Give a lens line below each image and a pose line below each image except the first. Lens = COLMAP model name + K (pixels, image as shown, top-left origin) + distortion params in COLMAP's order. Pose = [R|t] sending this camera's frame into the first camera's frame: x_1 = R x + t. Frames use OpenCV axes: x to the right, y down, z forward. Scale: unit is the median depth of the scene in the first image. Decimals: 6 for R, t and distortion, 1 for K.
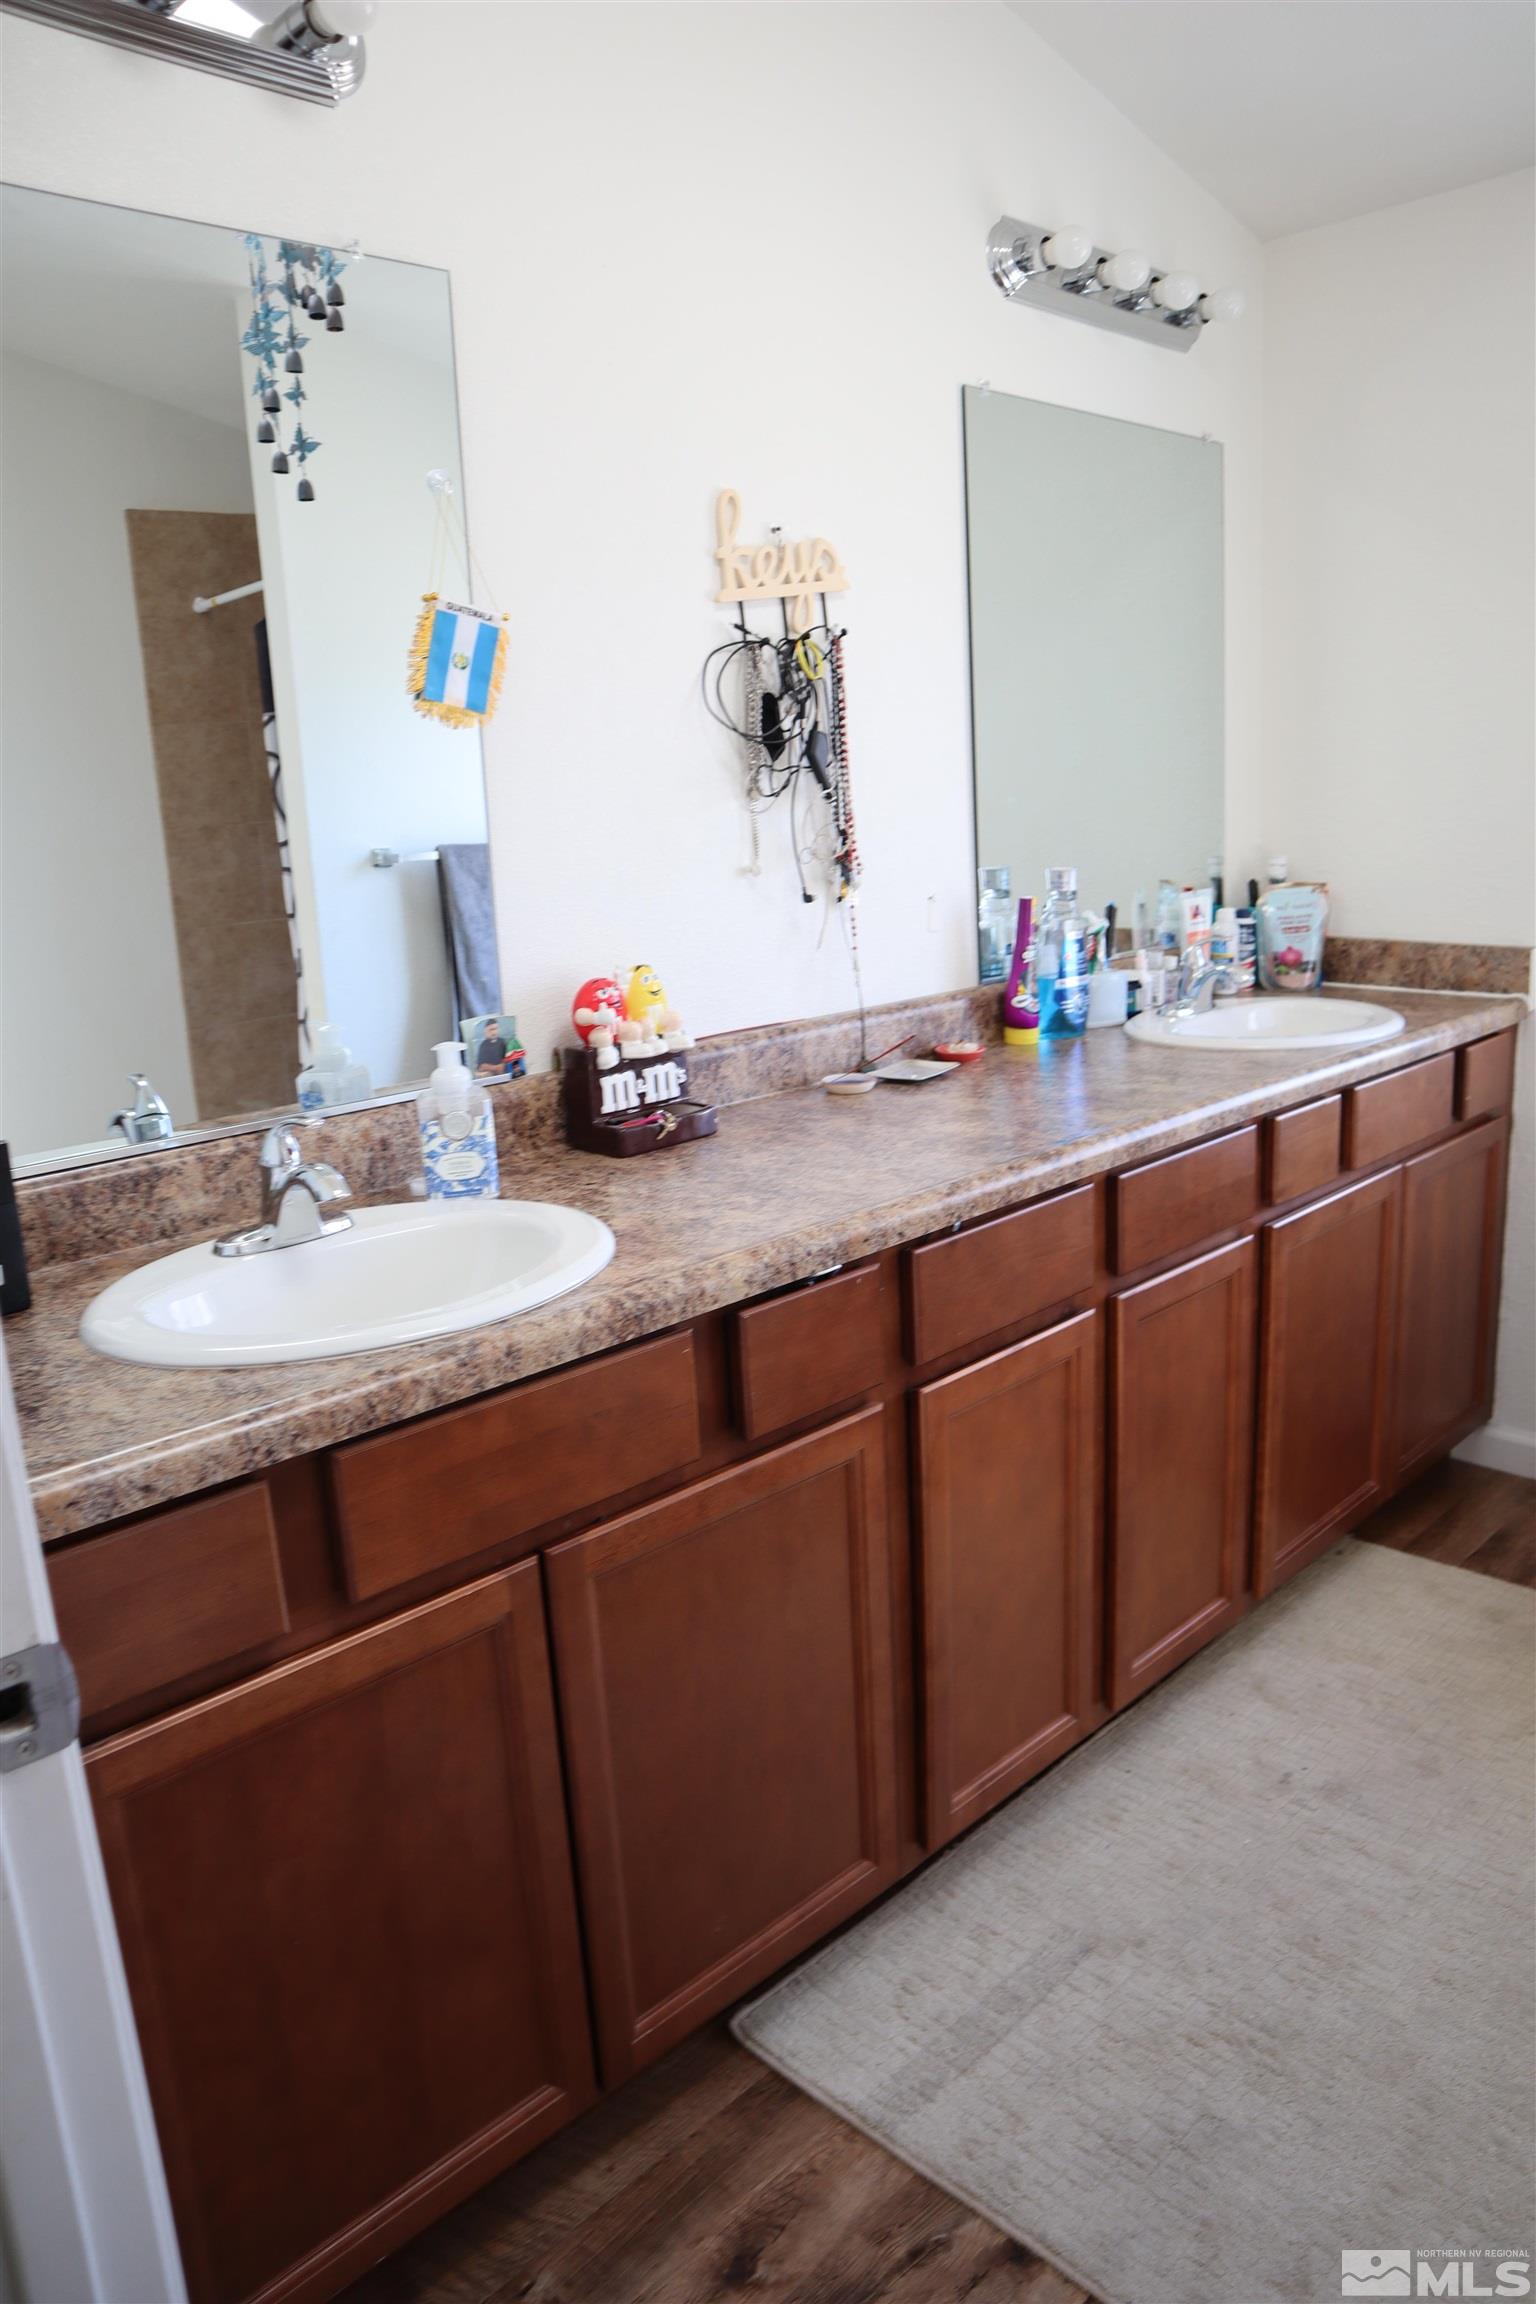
lens RADIAL K [[1598.2, 0, 771.9], [0, 1598.2, 1156.4], [0, 0, 1]] dist [-0.111674, 0.049762]
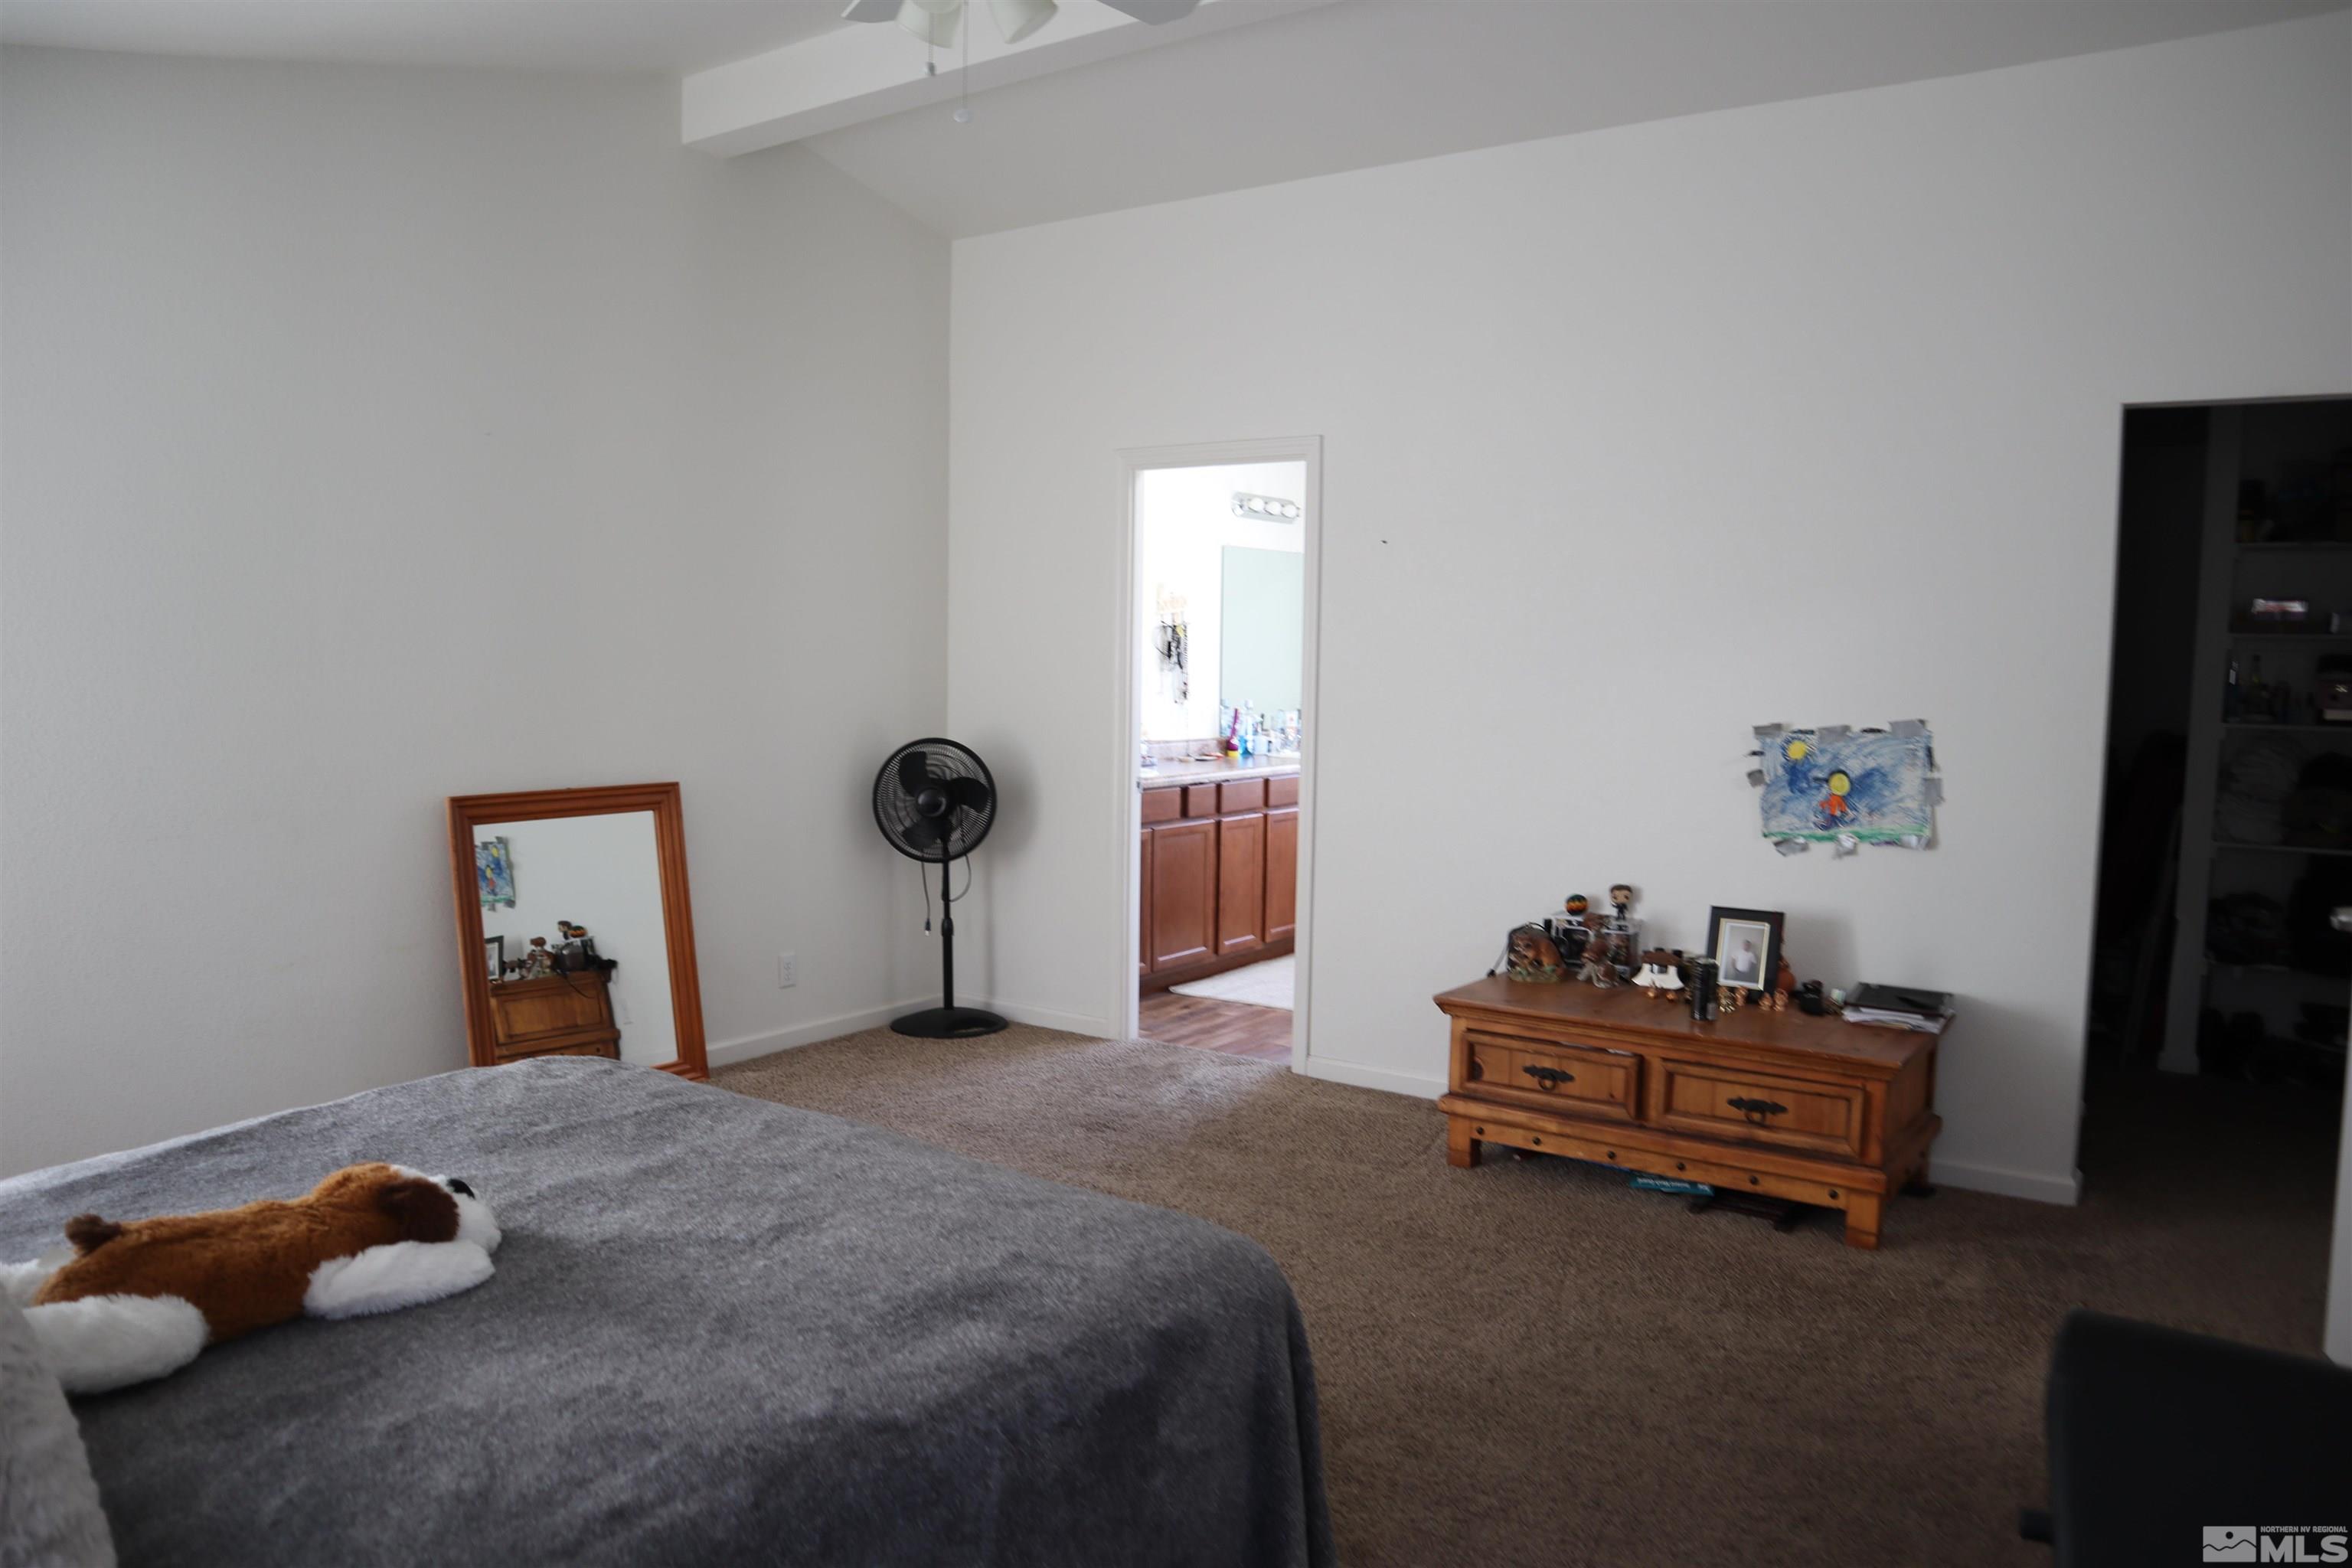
lens RADIAL K [[1631.5, 0, 1174.1], [0, 1631.5, 786.3], [0, 0, 1]] dist [-0.111674, 0.049762]
pose [[0.981880, 0.048760, 0.183124, -0.545423], [-0.020772, 0.988201, -0.151748, 0.481687], [-0.188363, 0.145195, 0.971307, -2.079288]]
